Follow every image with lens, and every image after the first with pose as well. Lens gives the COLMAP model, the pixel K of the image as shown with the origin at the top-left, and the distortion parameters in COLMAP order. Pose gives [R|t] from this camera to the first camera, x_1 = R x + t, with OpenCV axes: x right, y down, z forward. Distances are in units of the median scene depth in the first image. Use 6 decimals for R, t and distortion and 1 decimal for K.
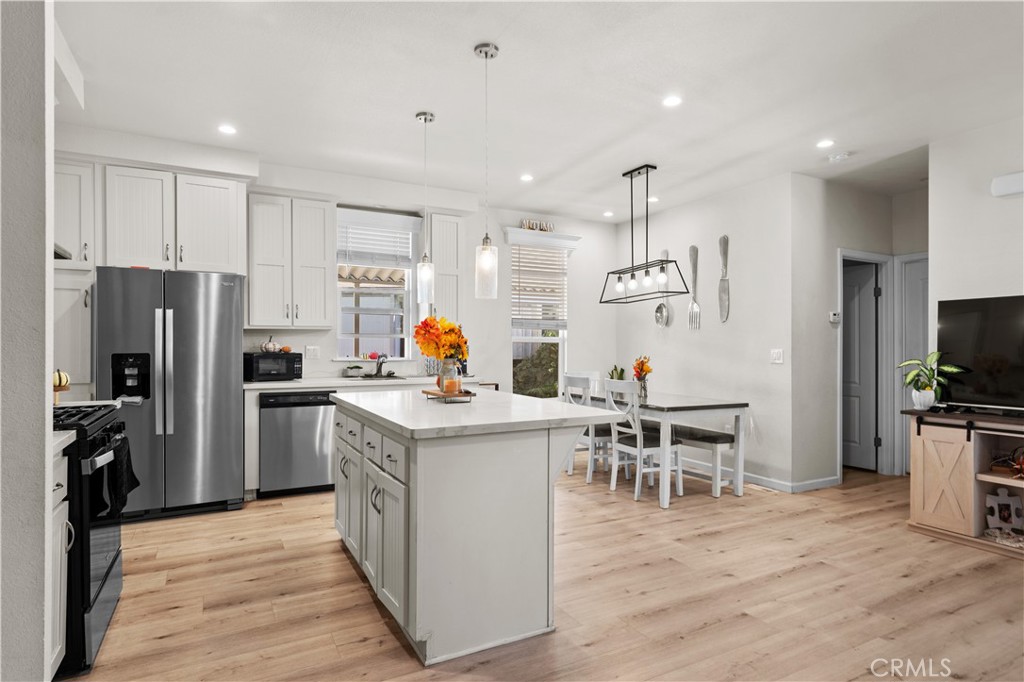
lens RADIAL K [[529.5, 0, 512.0], [0, 529.5, 341.0], [0, 0, 1]] dist [-0.004058, 0.000684]
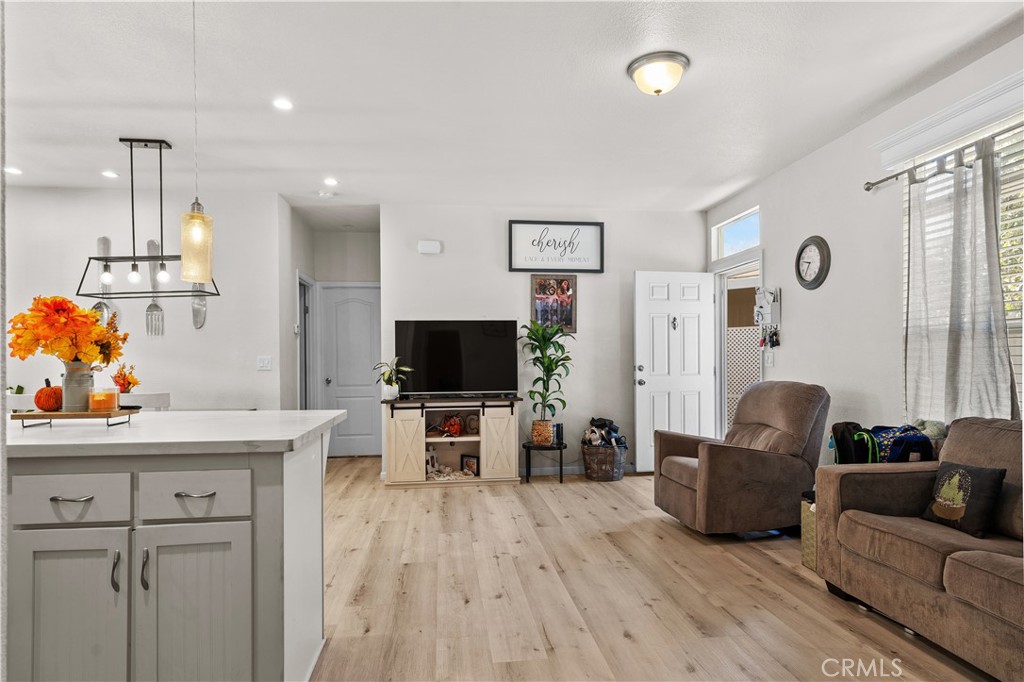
lens RADIAL K [[541.2, 0, 495.1], [0, 541.2, 358.2], [0, 0, 1]] dist [0.000749, 0.000007]
pose [[0.401435, -0.002353, 0.915885, -0.431683], [-0.000130, 0.999997, 0.002626, 0.021131], [-0.915888, -0.001173, 0.401433, 0.203661]]
